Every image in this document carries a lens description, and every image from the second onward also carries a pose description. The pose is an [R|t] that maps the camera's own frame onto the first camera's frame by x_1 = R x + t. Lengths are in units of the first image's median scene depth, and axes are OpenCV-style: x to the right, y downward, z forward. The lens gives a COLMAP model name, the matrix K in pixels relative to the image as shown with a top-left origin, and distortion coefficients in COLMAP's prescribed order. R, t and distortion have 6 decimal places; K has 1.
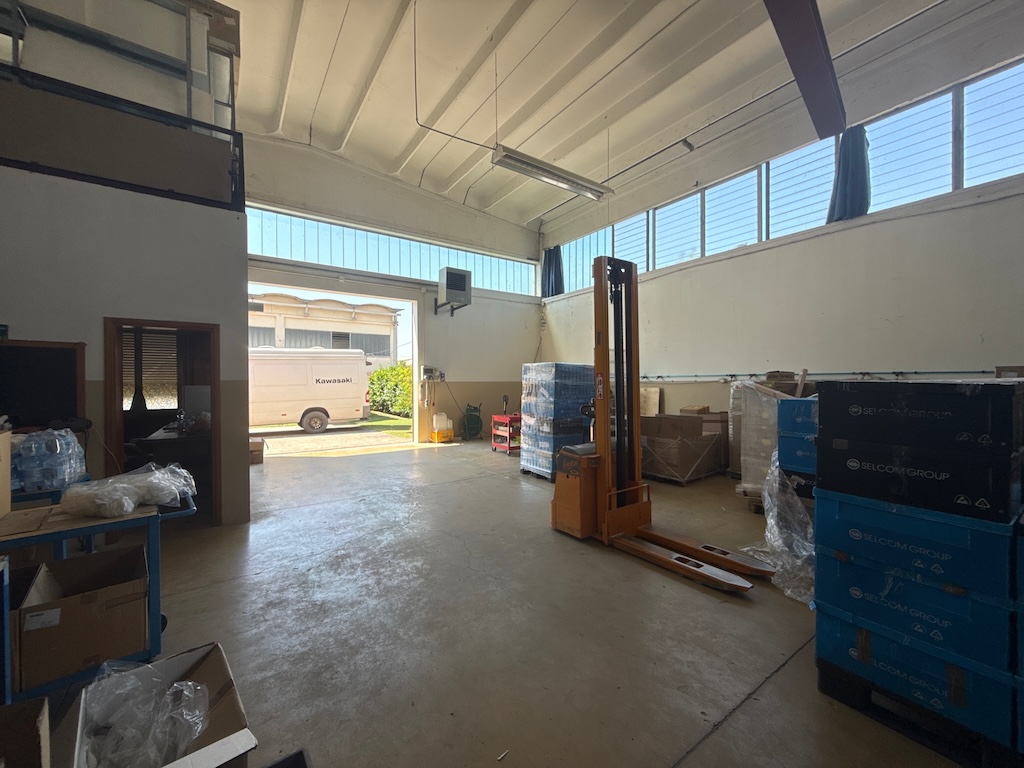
lens RADIAL K [[410.5, 0, 512.0], [0, 410.5, 384.0], [0, 0, 1]] dist [-0.000994, -0.000314]
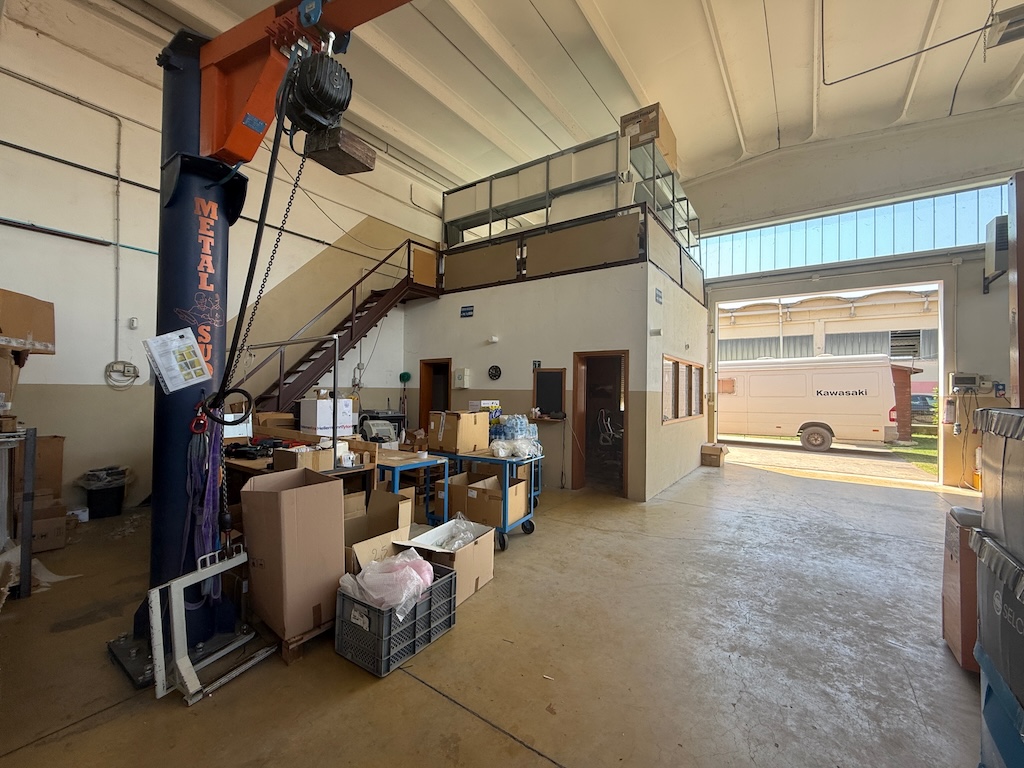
lens RADIAL K [[422.2, 0, 503.7], [0, 422.2, 383.7], [0, 0, 1]] dist [-0.000705, -0.000005]
pose [[0.324542, -0.002747, -0.945867, 0.227564], [-0.020981, 0.999729, -0.010102, -0.004571], [0.945639, 0.023123, 0.324396, 0.075205]]
